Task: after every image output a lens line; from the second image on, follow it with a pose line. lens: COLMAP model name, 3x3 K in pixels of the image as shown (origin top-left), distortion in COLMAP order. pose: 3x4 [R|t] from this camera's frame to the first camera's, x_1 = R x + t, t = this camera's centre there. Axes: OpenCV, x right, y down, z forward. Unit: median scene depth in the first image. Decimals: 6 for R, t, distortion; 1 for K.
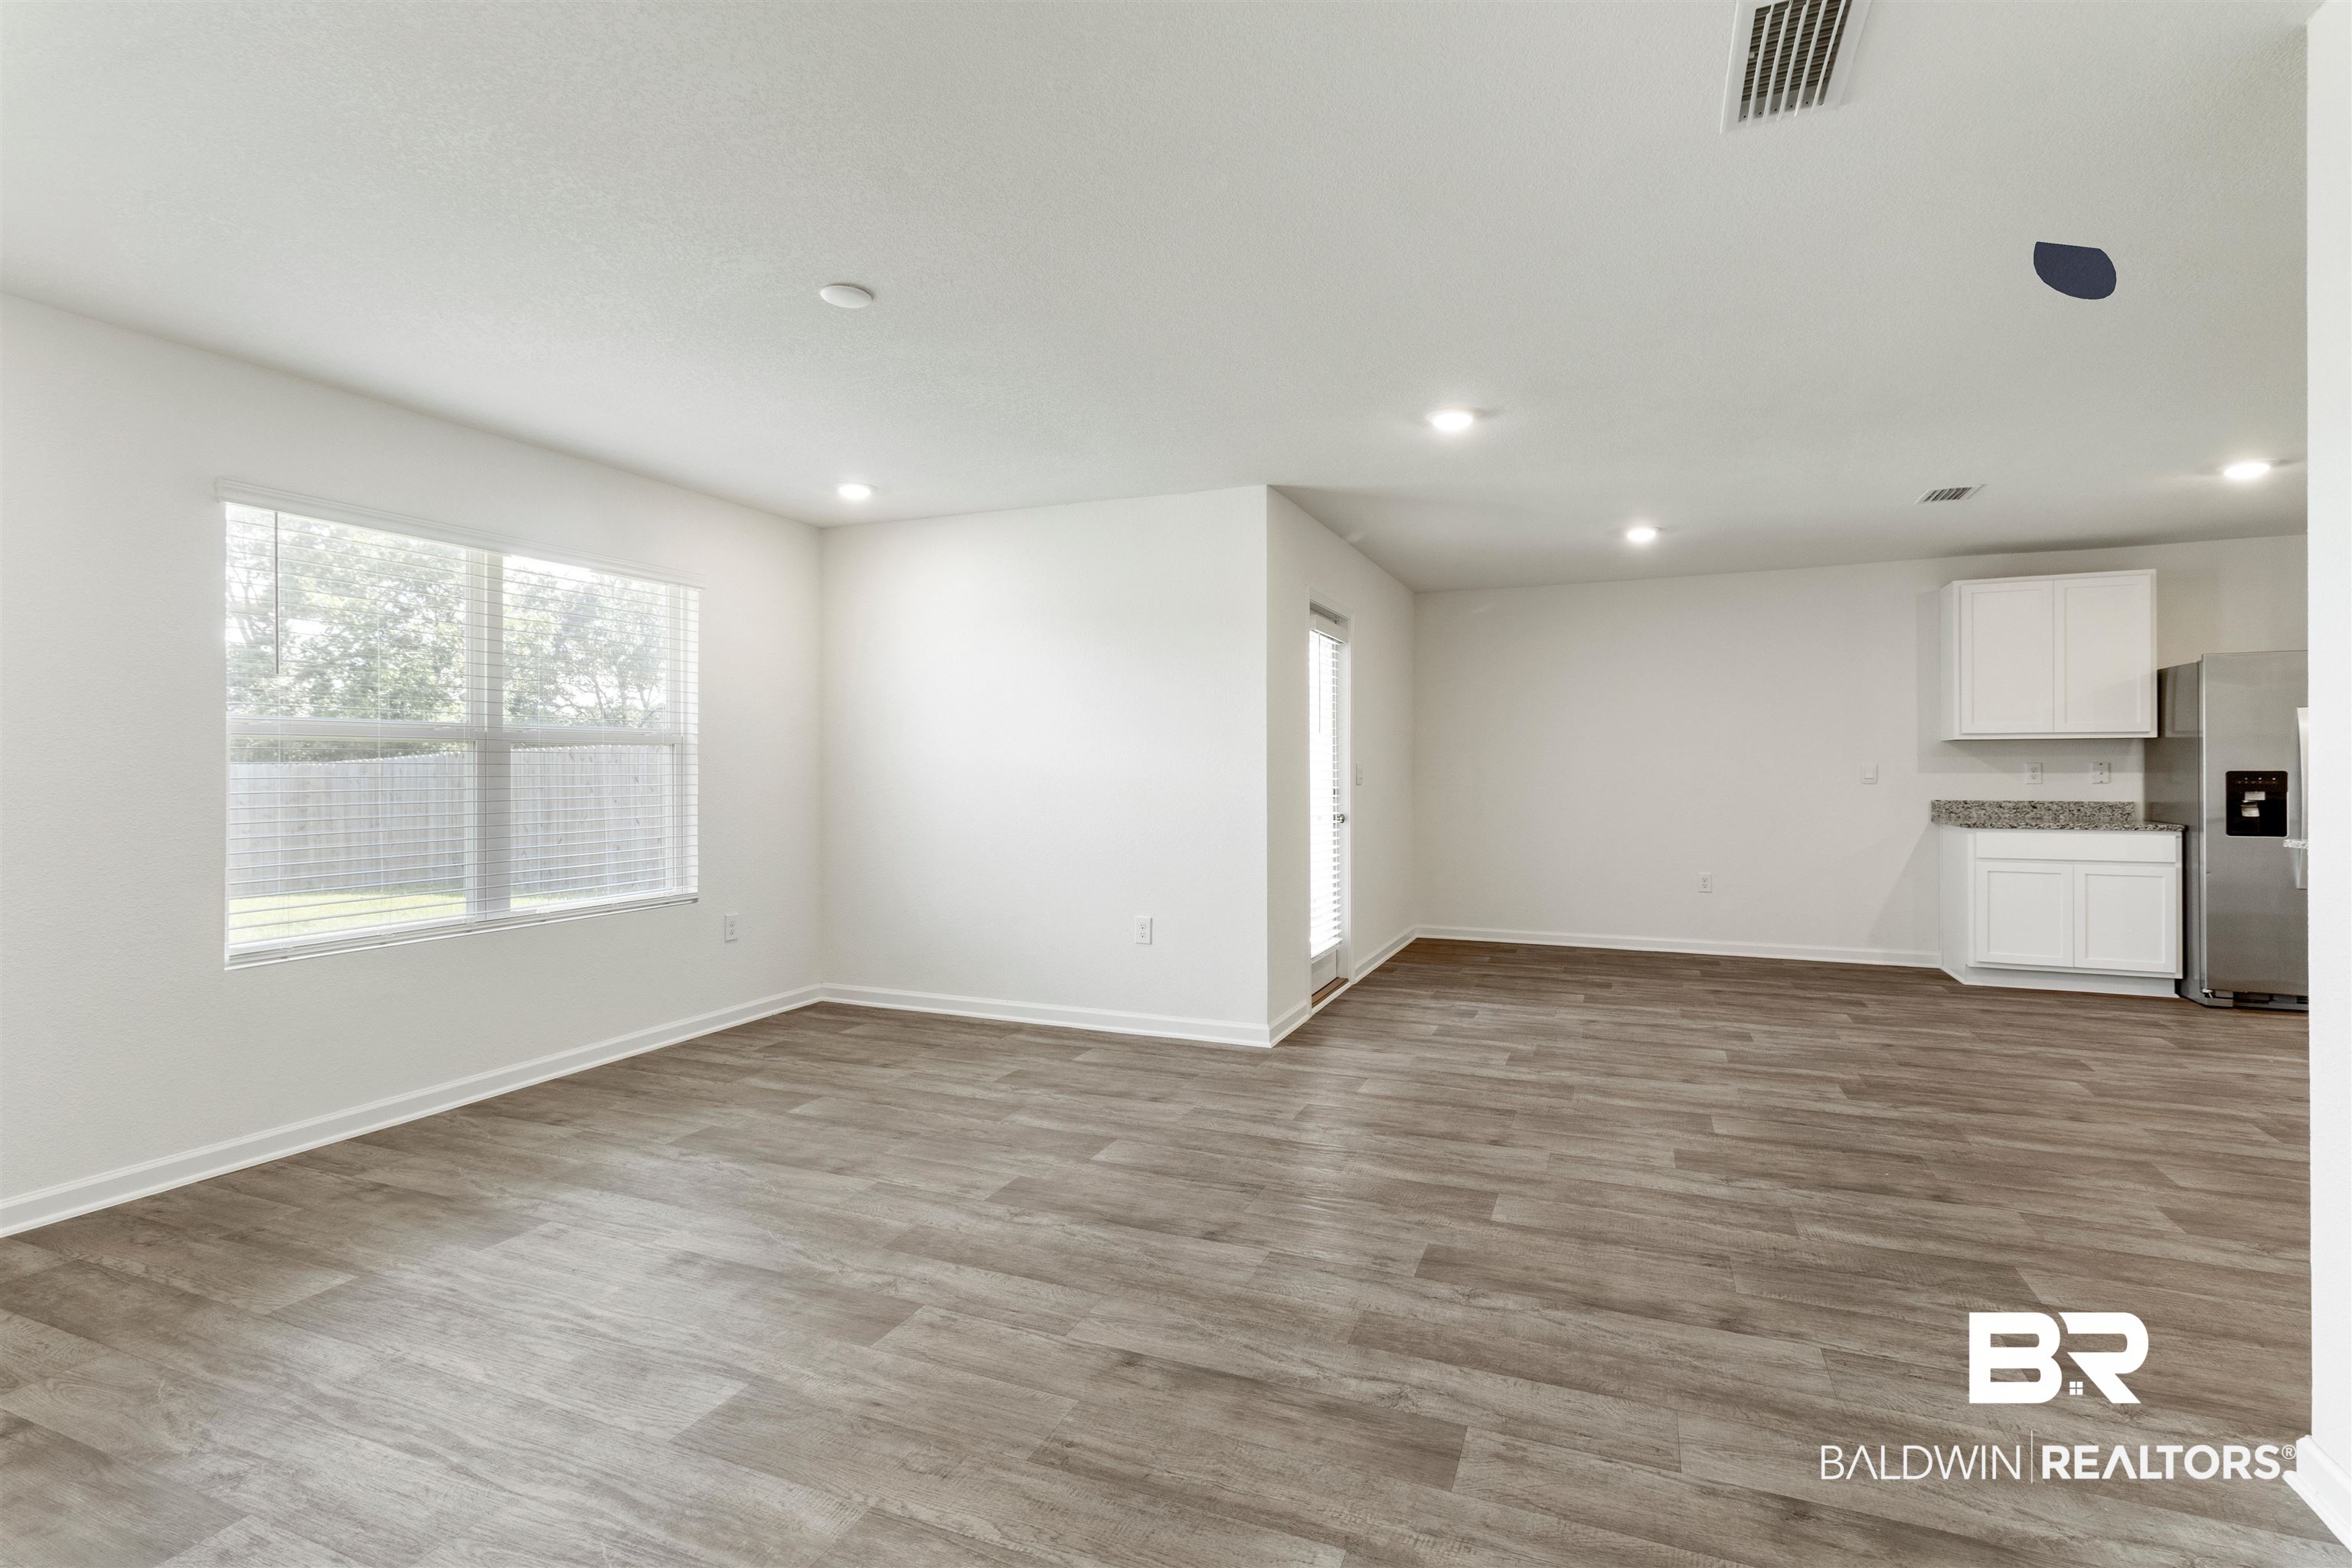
lens RADIAL K [[1098.0, 0, 1181.1], [0, 1098.0, 766.5], [0, 0, 1]] dist [0.004211, 0.001088]
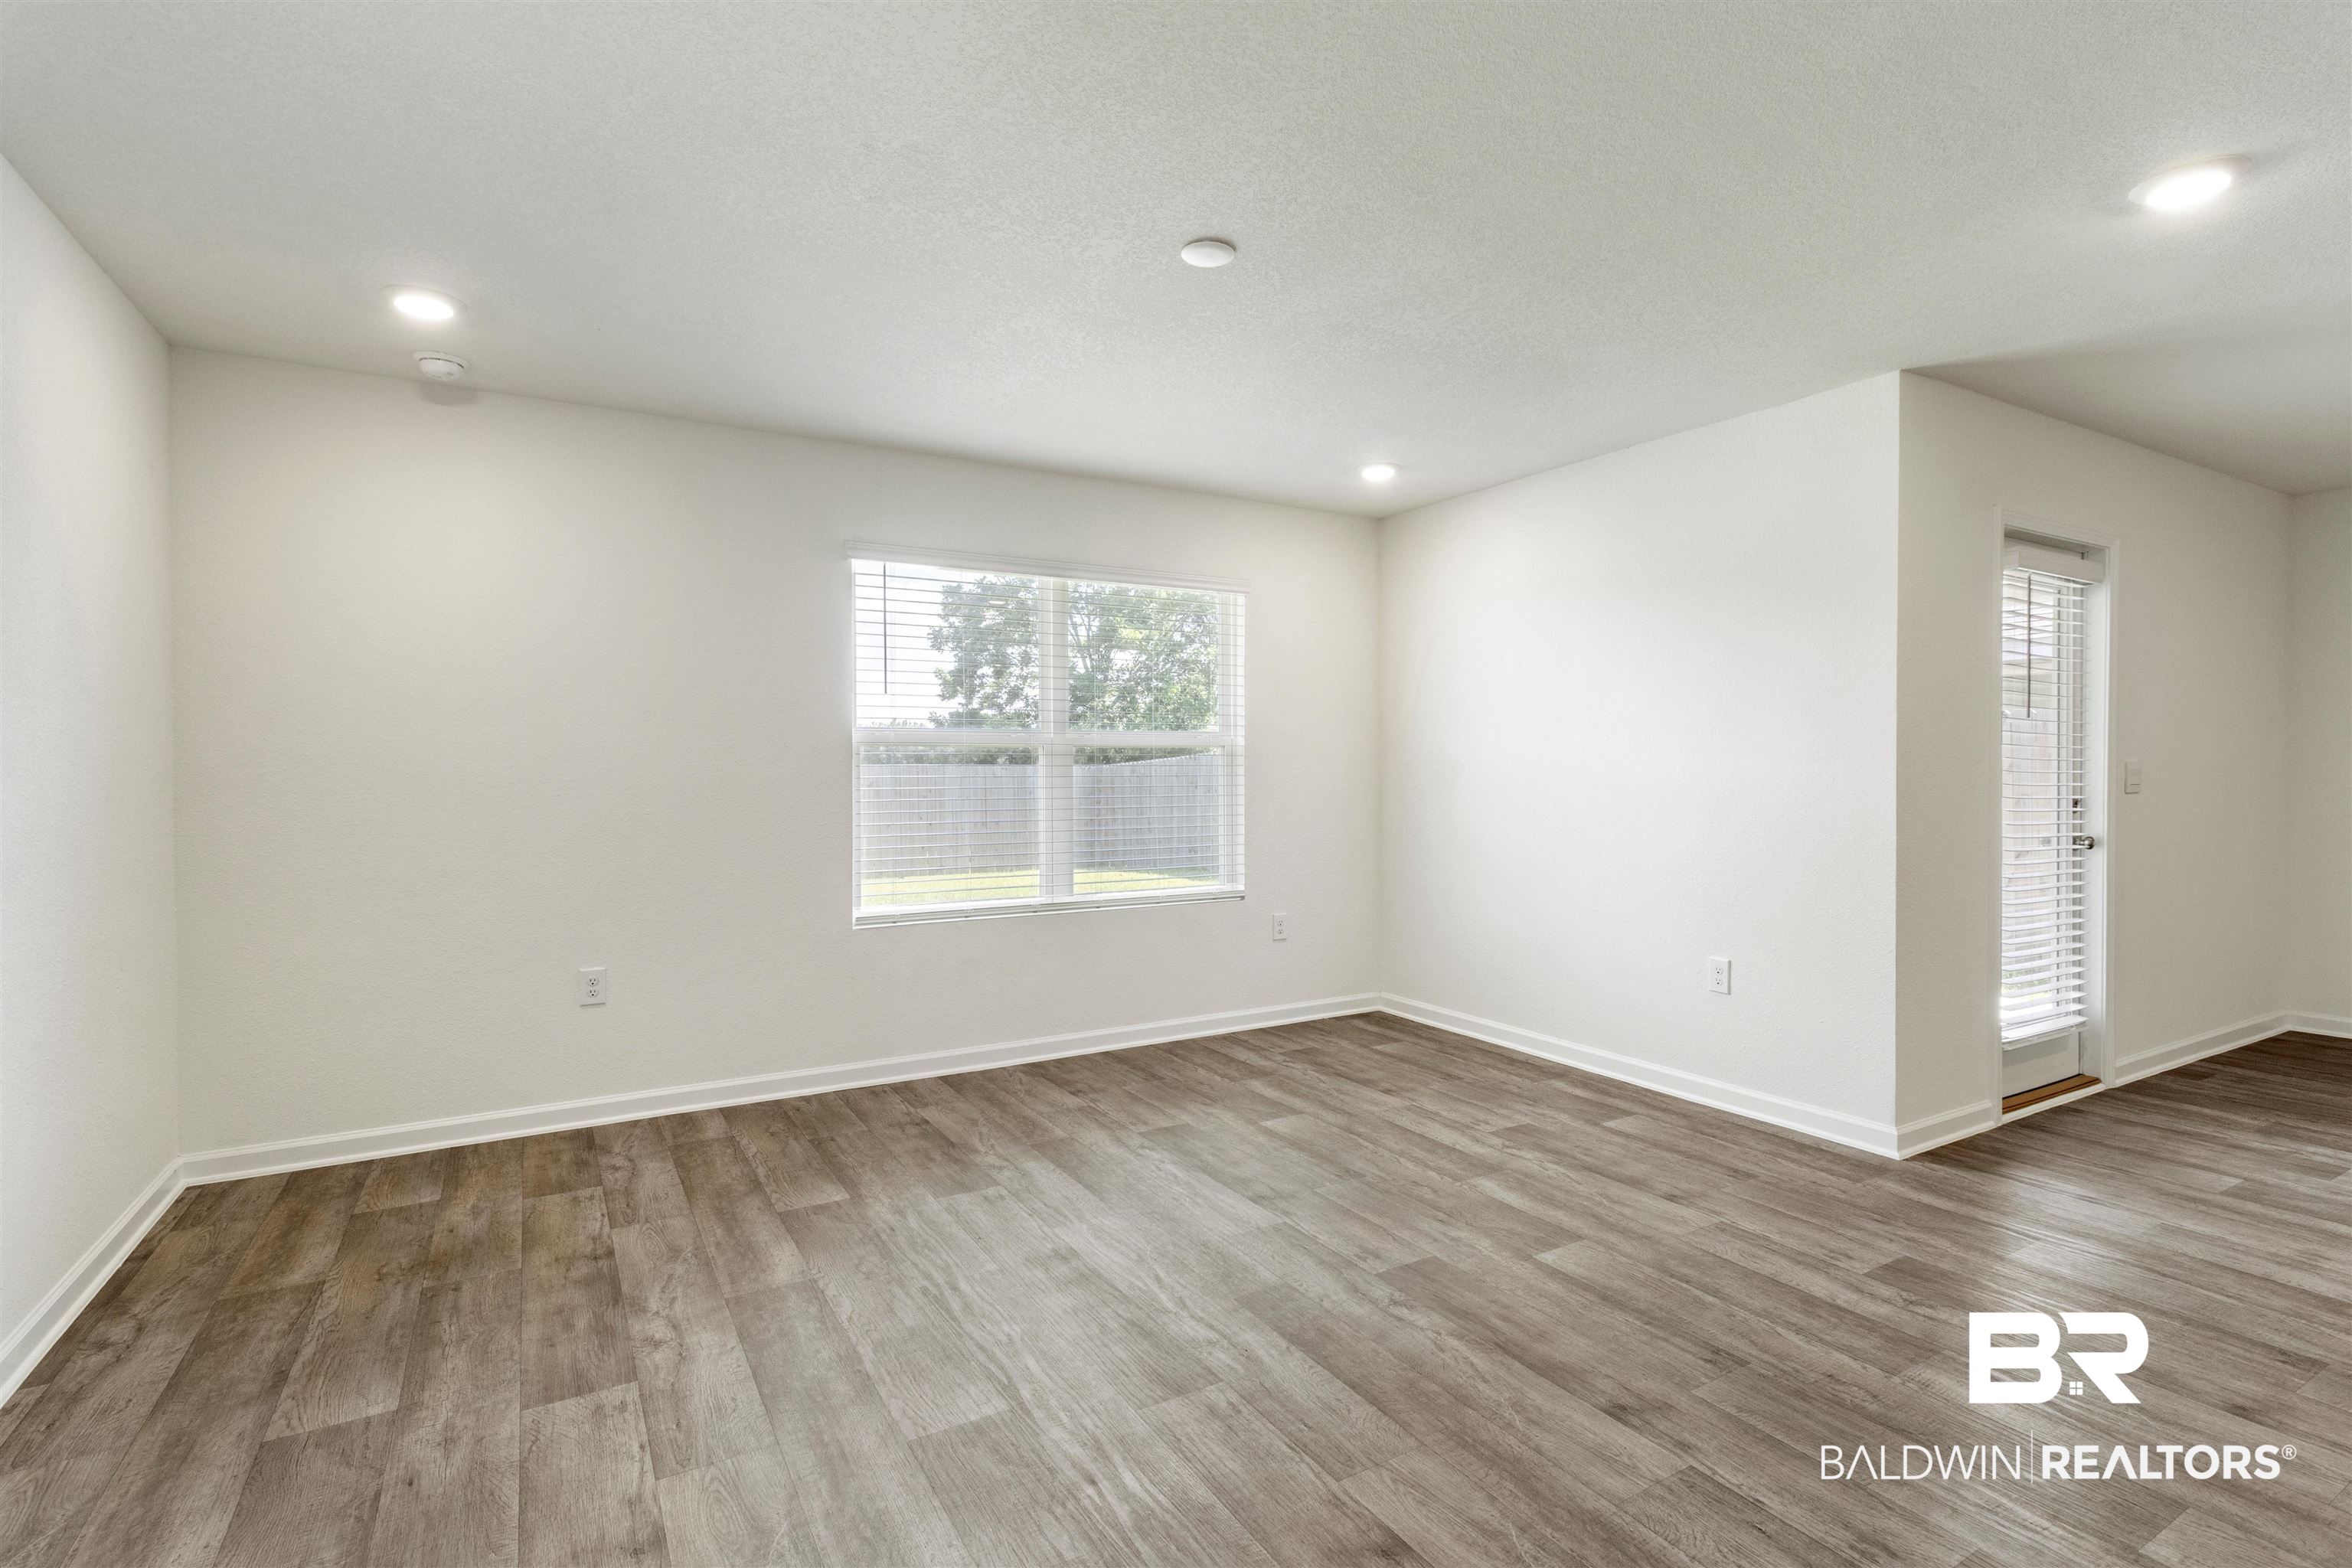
lens RADIAL K [[1107.6, 0, 1183.3], [0, 1107.6, 783.2], [0, 0, 1]] dist [0.003188, -0.000069]
pose [[0.800573, 0.007325, -0.599190, 0.169610], [0.001553, 0.999897, 0.014299, -0.000264], [0.599233, -0.012378, 0.800479, 0.176620]]
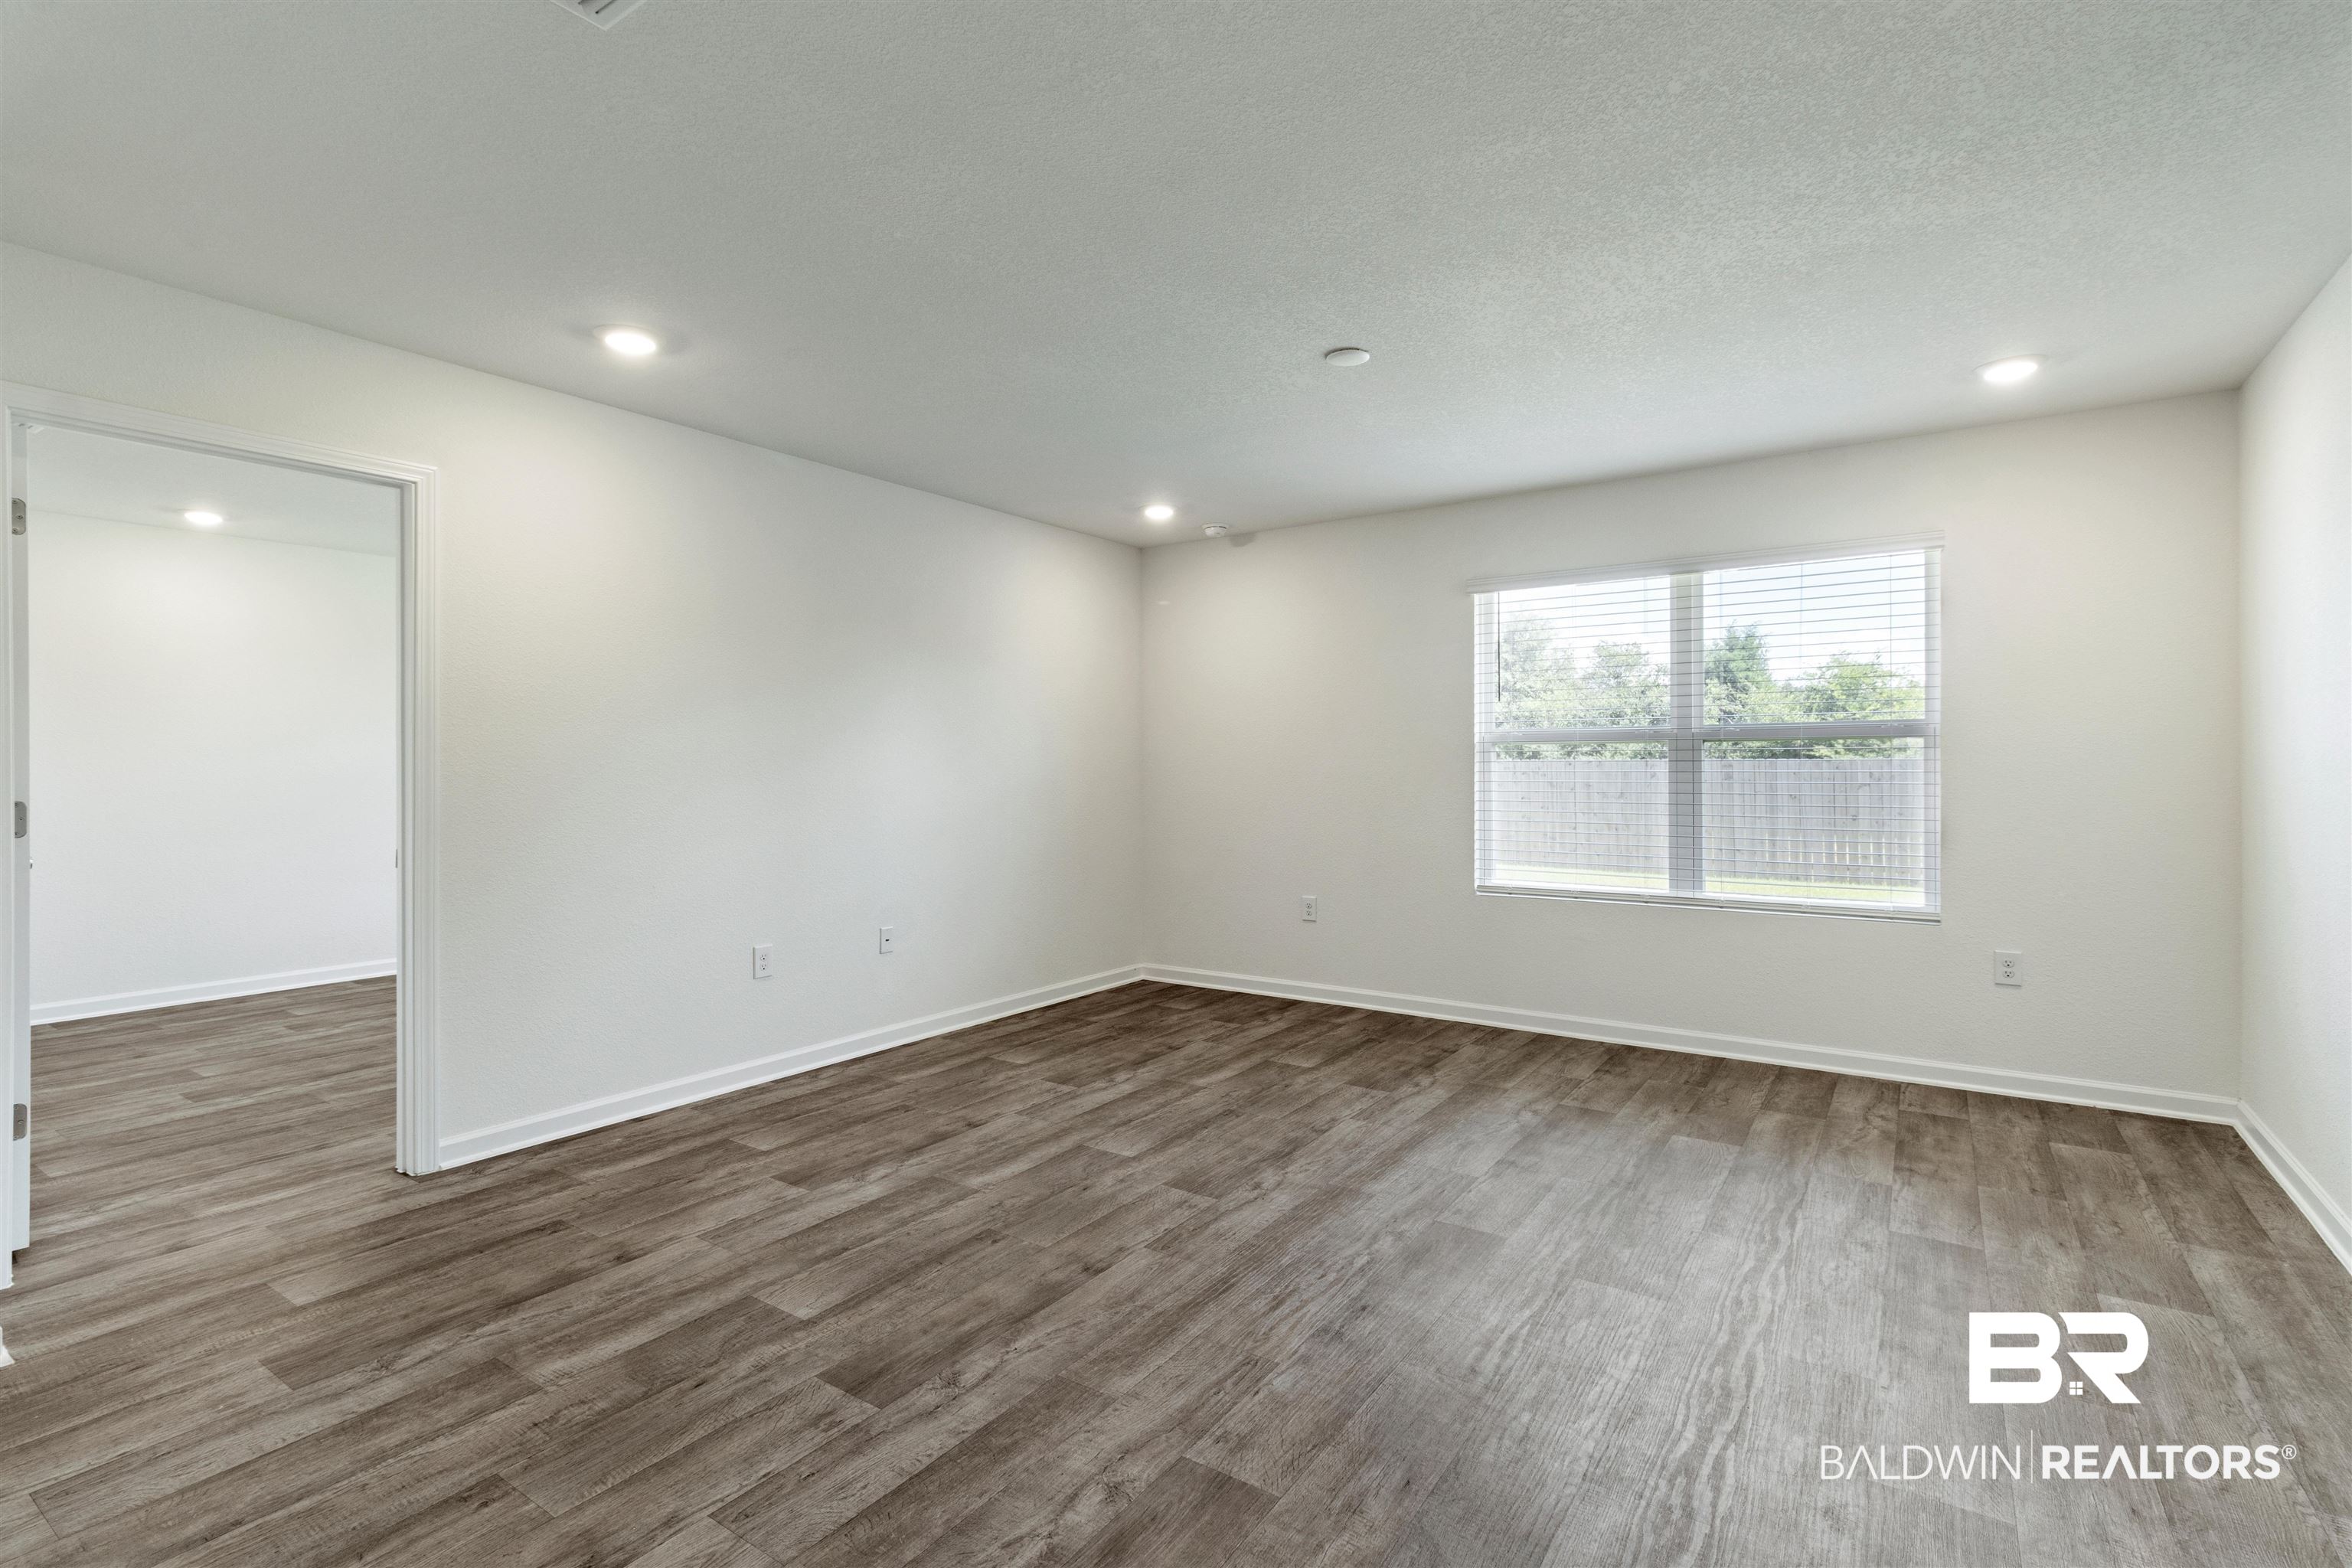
lens RADIAL K [[1098.0, 0, 1181.1], [0, 1098.0, 766.5], [0, 0, 1]] dist [0.004211, 0.001088]
pose [[-0.206344, 0.004941, -0.978467, 0.627408], [0.005289, 0.999978, 0.003934, -0.003686], [0.978465, -0.004363, -0.206366, 0.773061]]
